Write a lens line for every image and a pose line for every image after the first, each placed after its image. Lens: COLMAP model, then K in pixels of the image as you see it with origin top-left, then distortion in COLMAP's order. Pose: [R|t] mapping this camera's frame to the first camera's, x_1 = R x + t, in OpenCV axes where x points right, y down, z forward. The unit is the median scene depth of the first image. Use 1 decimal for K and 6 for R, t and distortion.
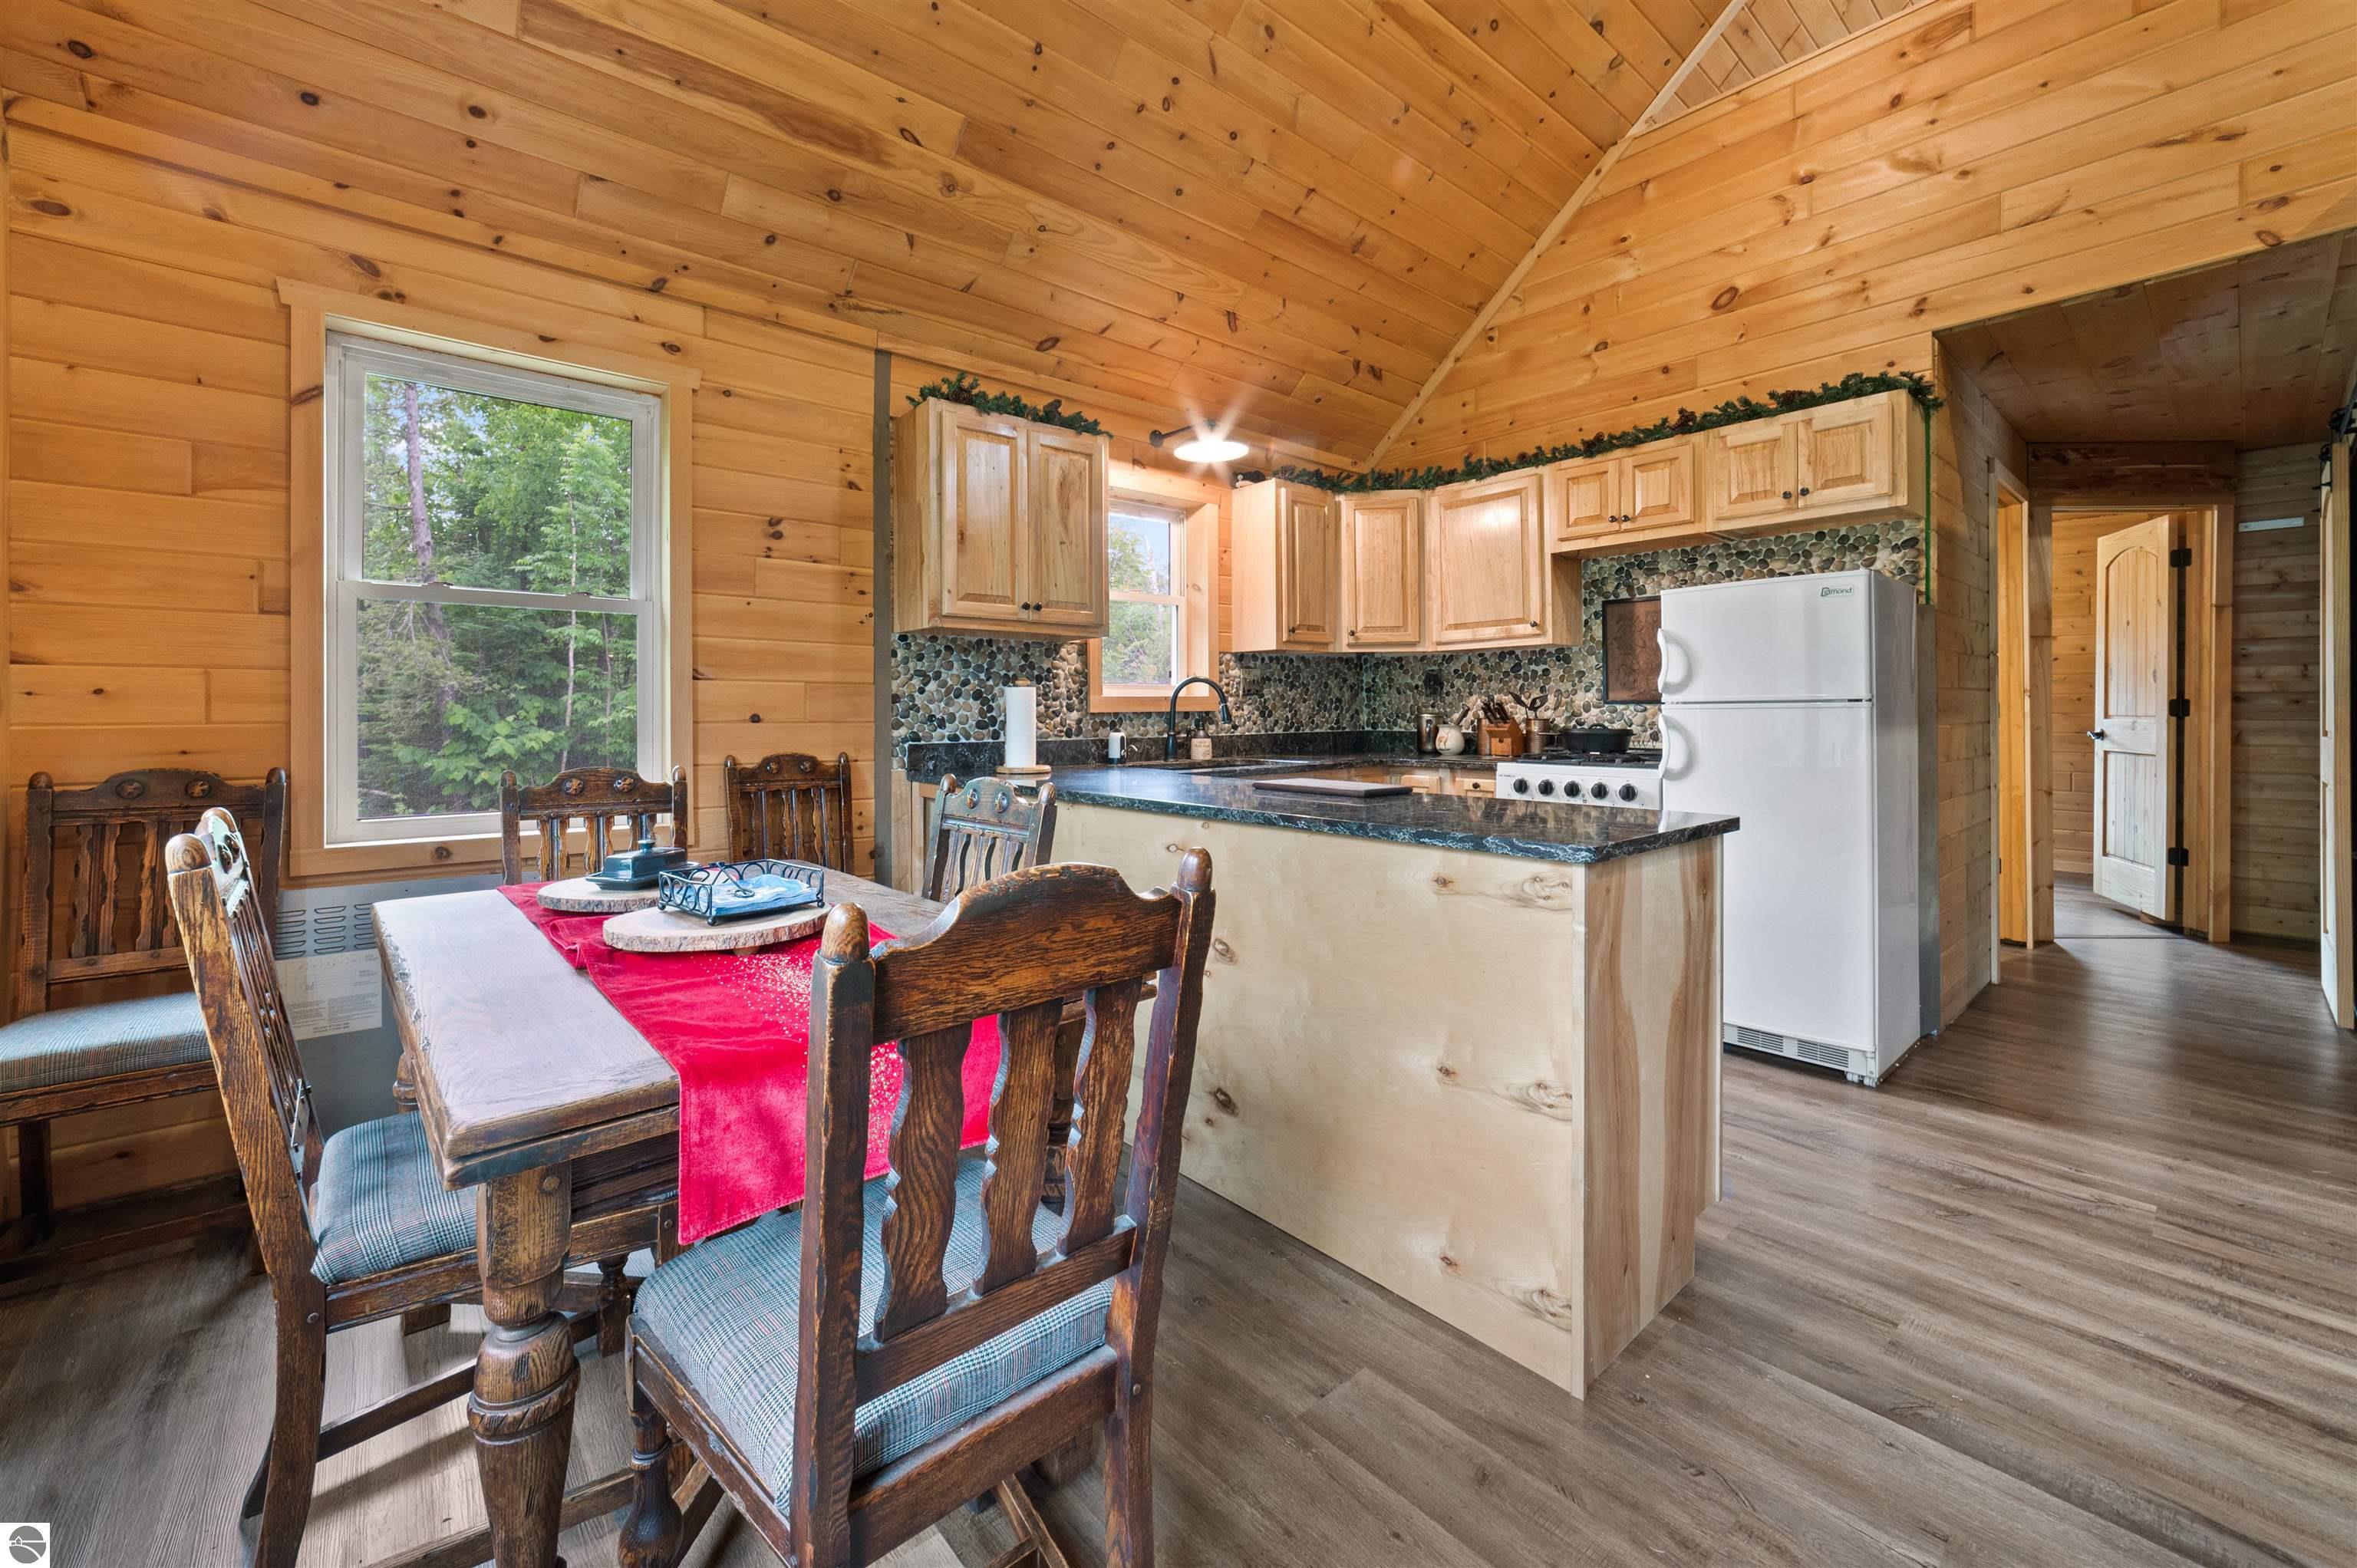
lens RADIAL K [[935.4, 0, 1164.0], [0, 935.4, 709.2], [0, 0, 1]] dist [-0.025286, 0.009500]
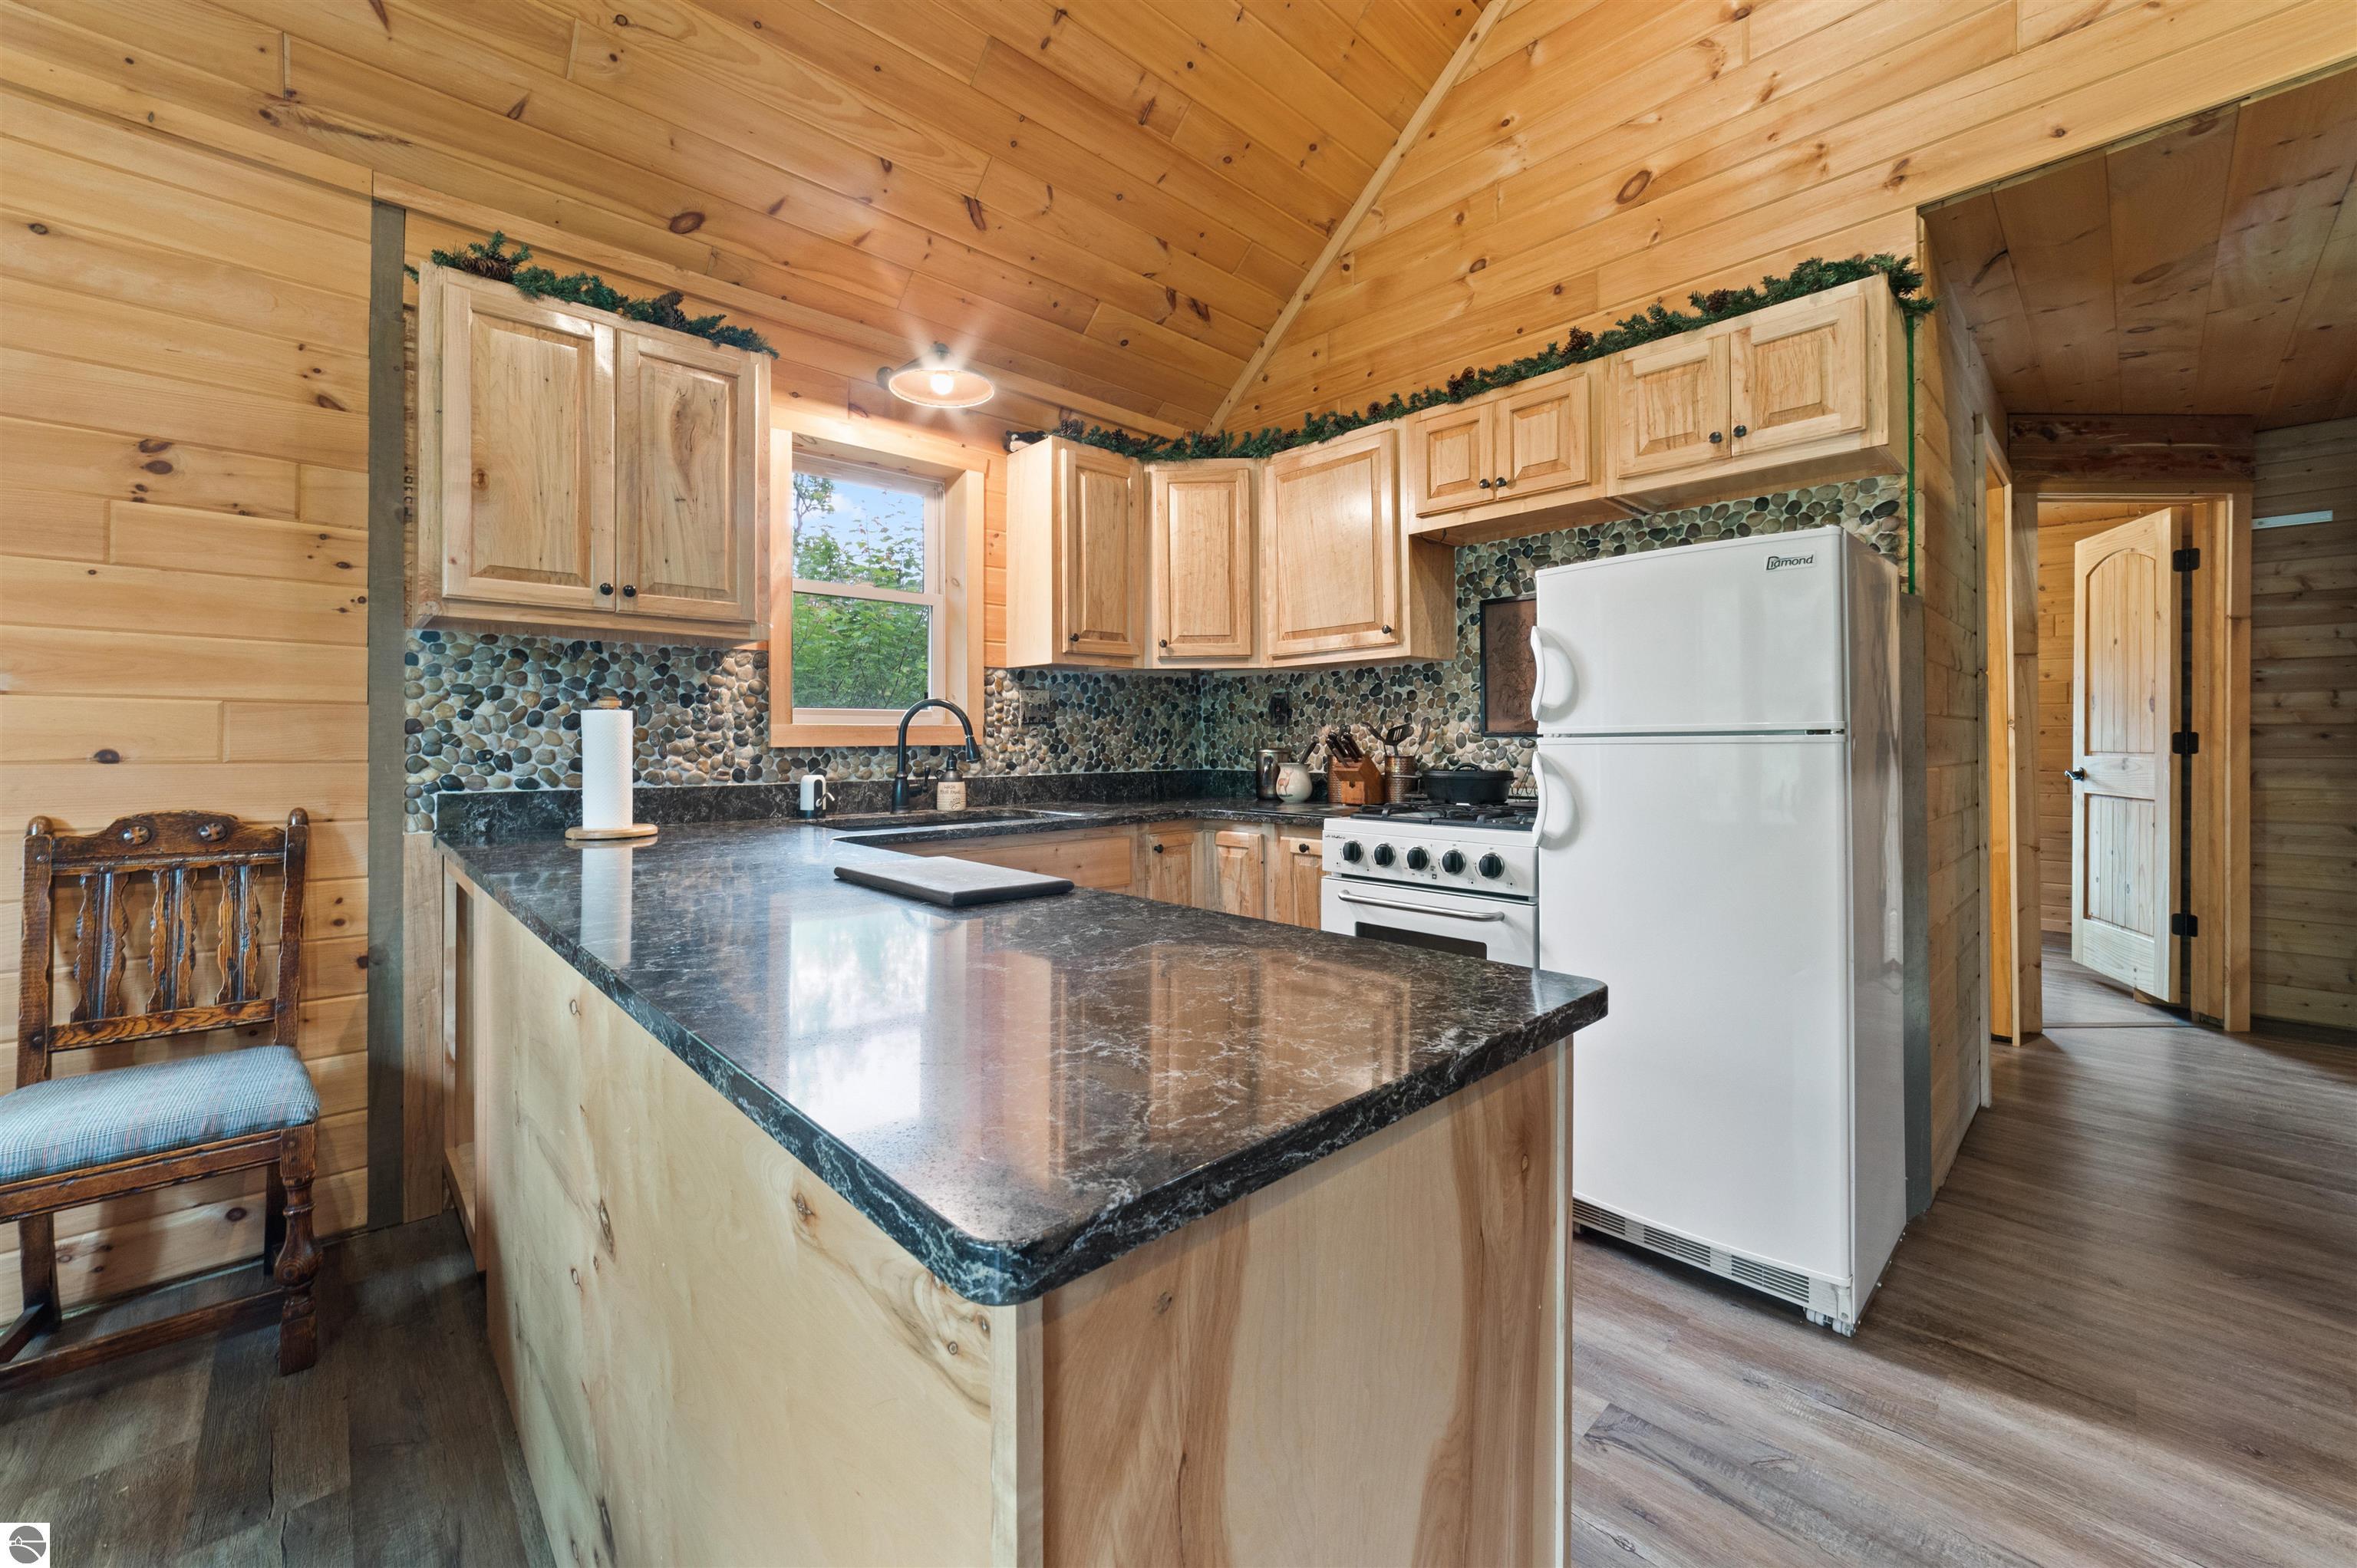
lens RADIAL K [[924.5, 0, 1163.9], [0, 924.5, 735.4], [0, 0, 1]] dist [-0.025452, 0.009727]
pose [[0.998961, 0.002138, 0.045518, 0.194182], [-0.001840, 0.999977, -0.006575, -0.001410], [-0.045531, 0.006484, 0.998942, 0.283868]]
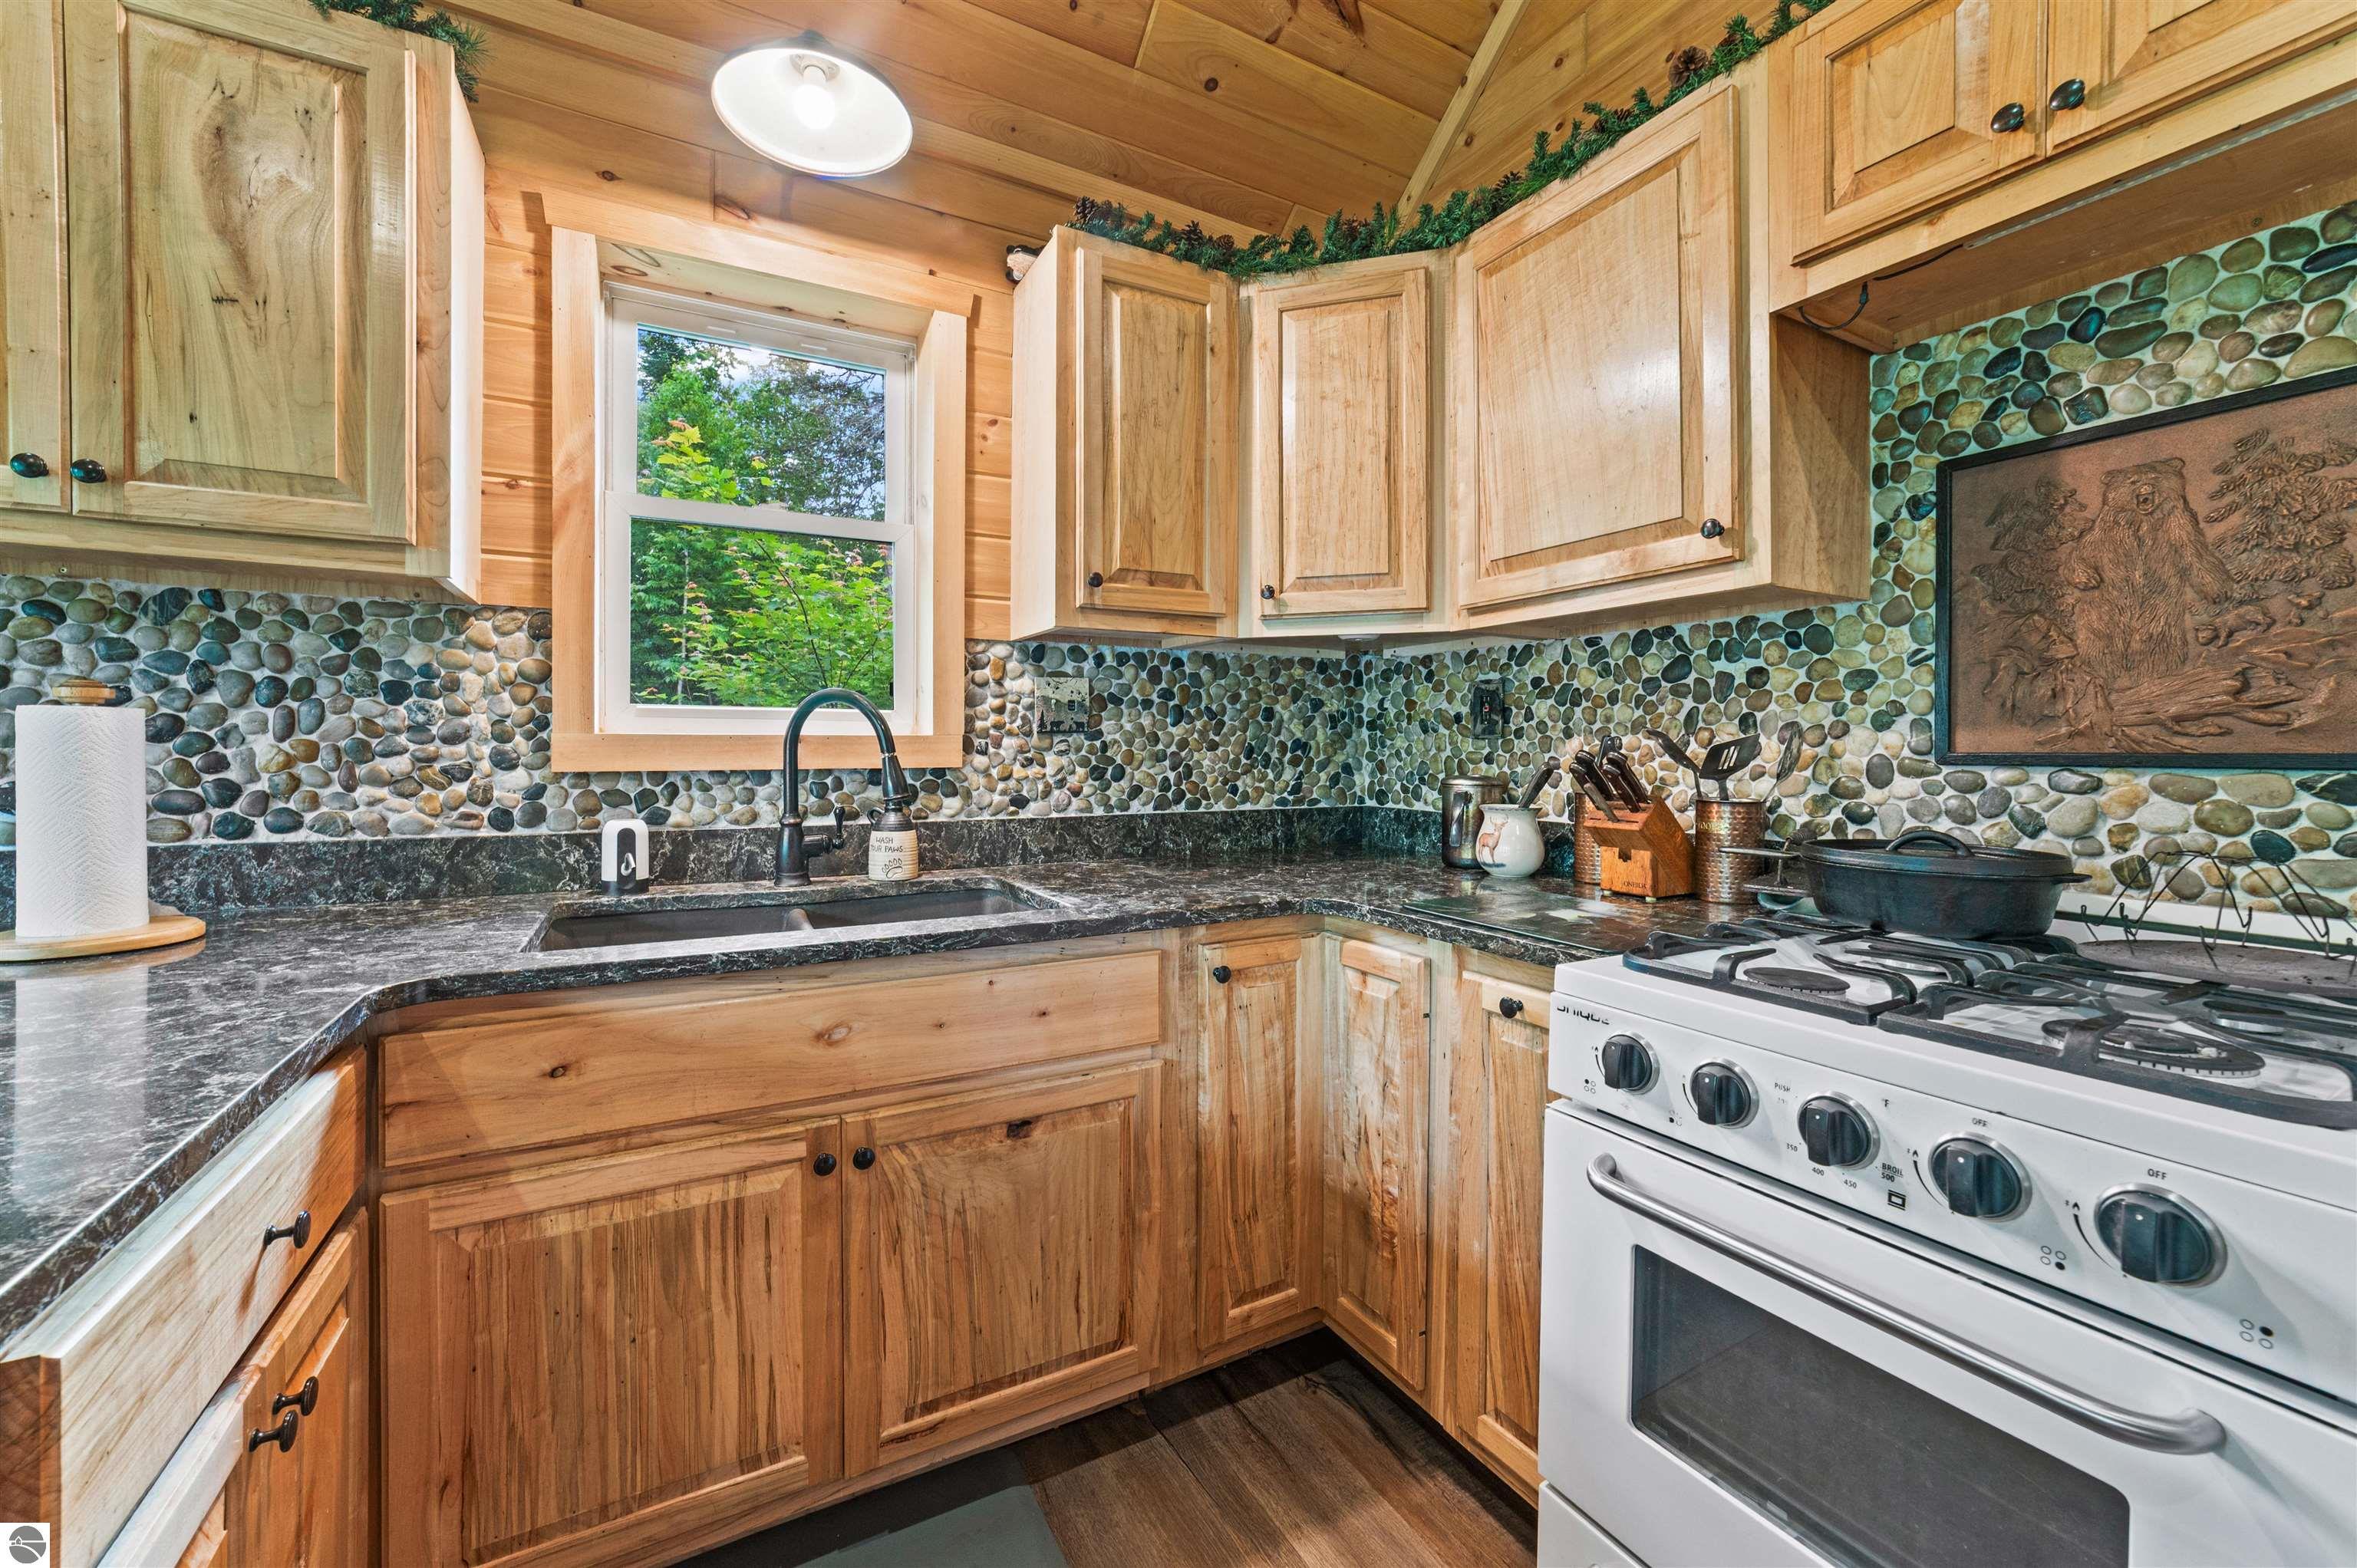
lens RADIAL K [[927.4, 0, 1174.1], [0, 927.4, 752.9], [0, 0, 1]] dist [-0.026664, 0.011810]
pose [[0.979505, 0.010001, -0.201171, 0.285664], [-0.008917, 0.999940, 0.006294, -0.010364], [0.201222, -0.004371, 0.979536, 0.660644]]
